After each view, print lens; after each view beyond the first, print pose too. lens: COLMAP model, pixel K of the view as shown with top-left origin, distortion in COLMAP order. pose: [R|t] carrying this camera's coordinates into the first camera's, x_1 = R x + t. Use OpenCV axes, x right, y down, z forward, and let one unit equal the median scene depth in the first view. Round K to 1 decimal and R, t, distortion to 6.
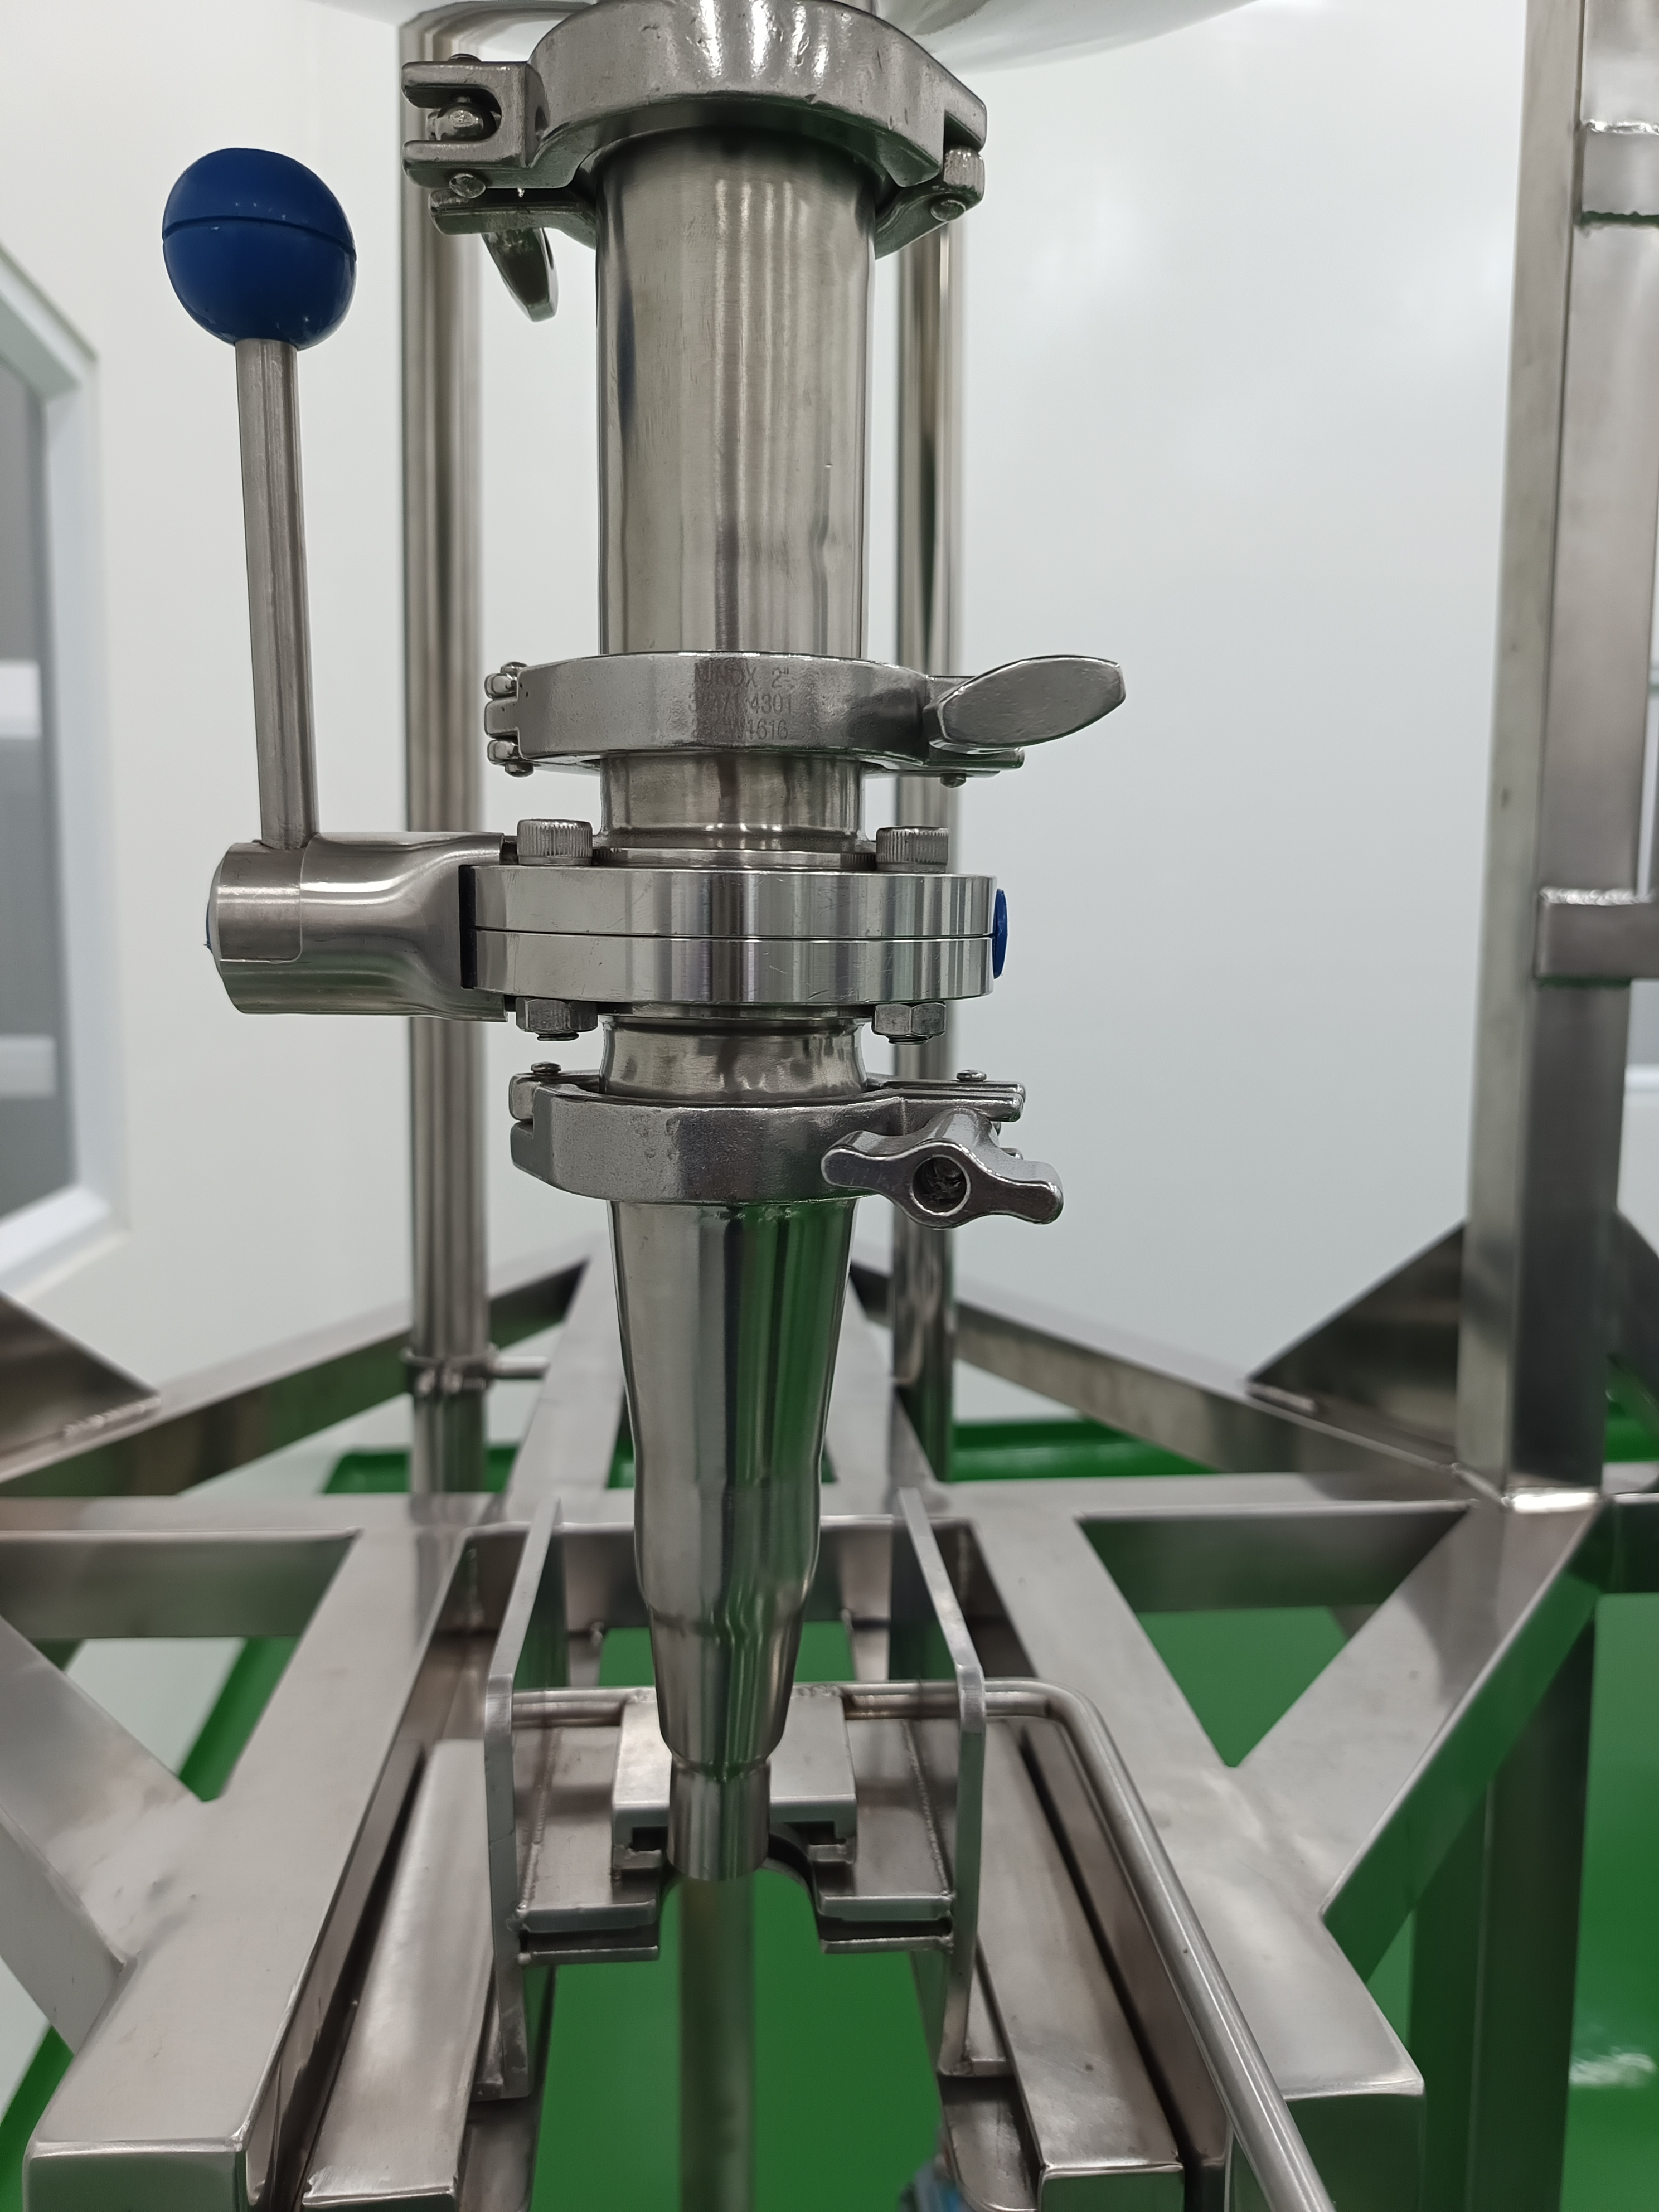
lens RADIAL K [[1564.0, 0, 826.2], [0, 1564.0, 1103.7], [0, 0, 1]] dist [0.025911, -0.012954]
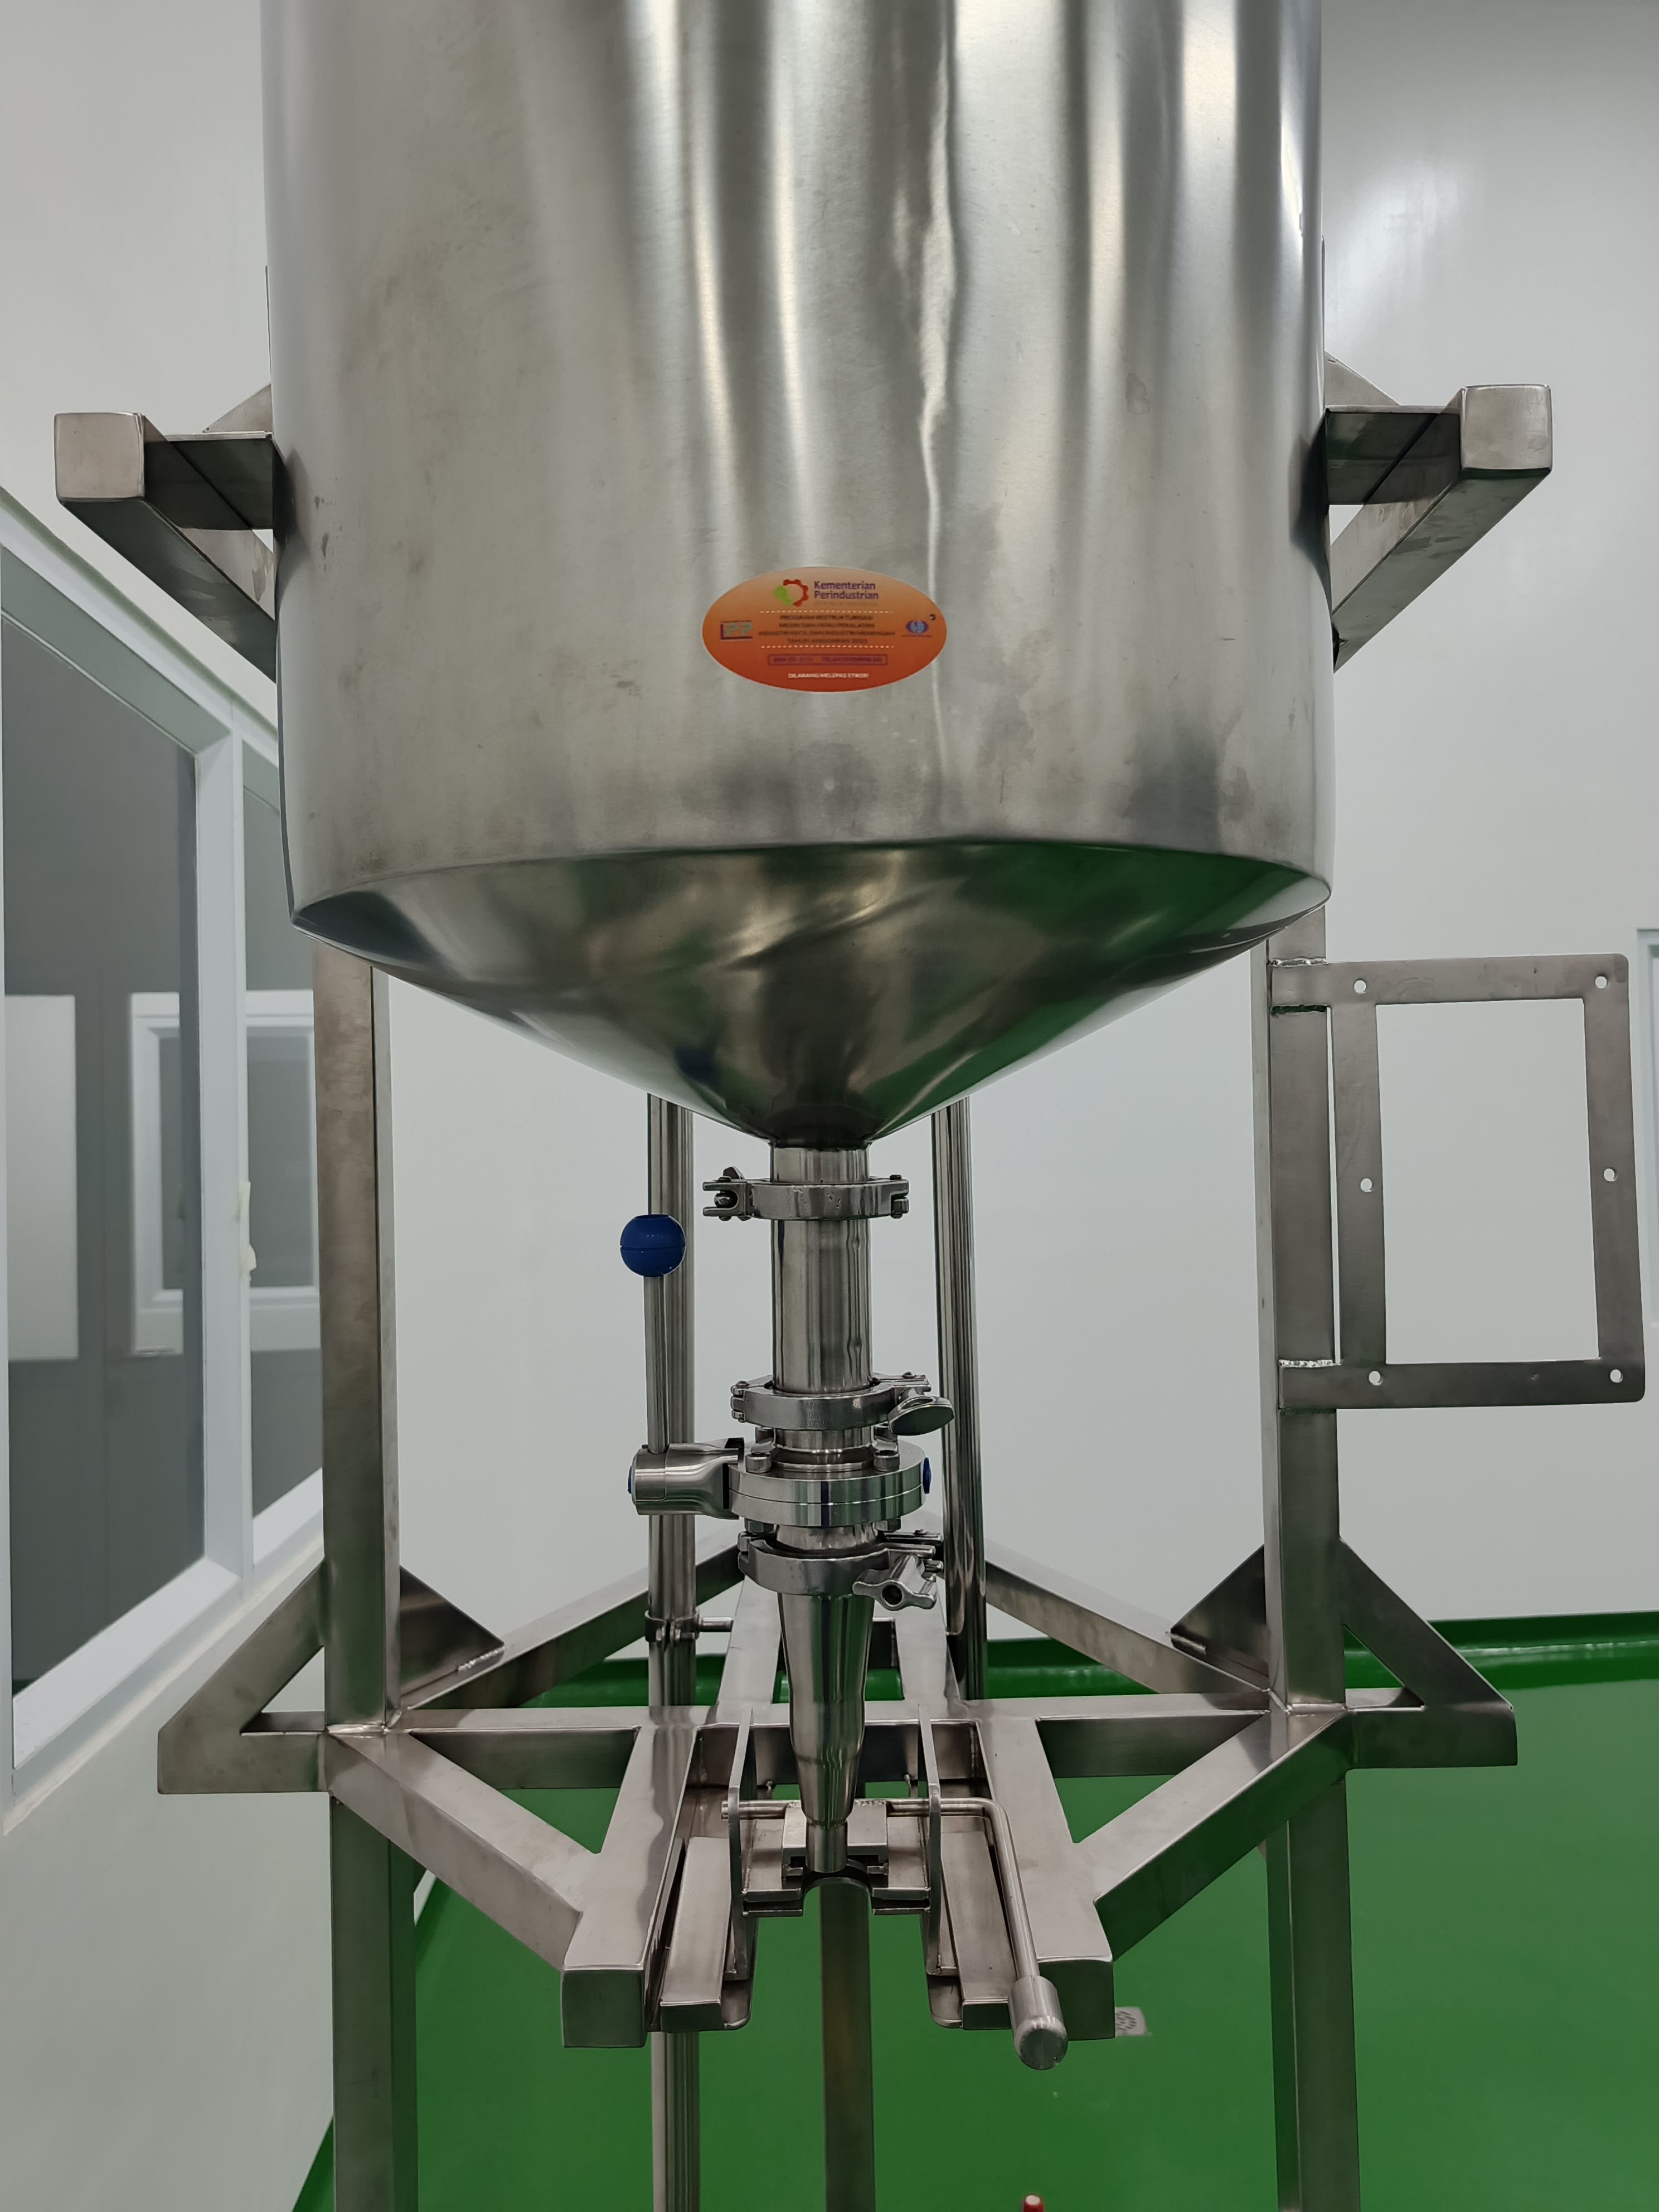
lens RADIAL K [[1564.0, 0, 869.7], [0, 1564.0, 1101.0], [0, 0, 1]] dist [0.025911, -0.012954]
pose [[0.997599, -0.024804, -0.064659, 0.150961], [0.016674, 0.992221, -0.123366, -0.315620], [0.067216, 0.121992, 0.990253, -1.258041]]
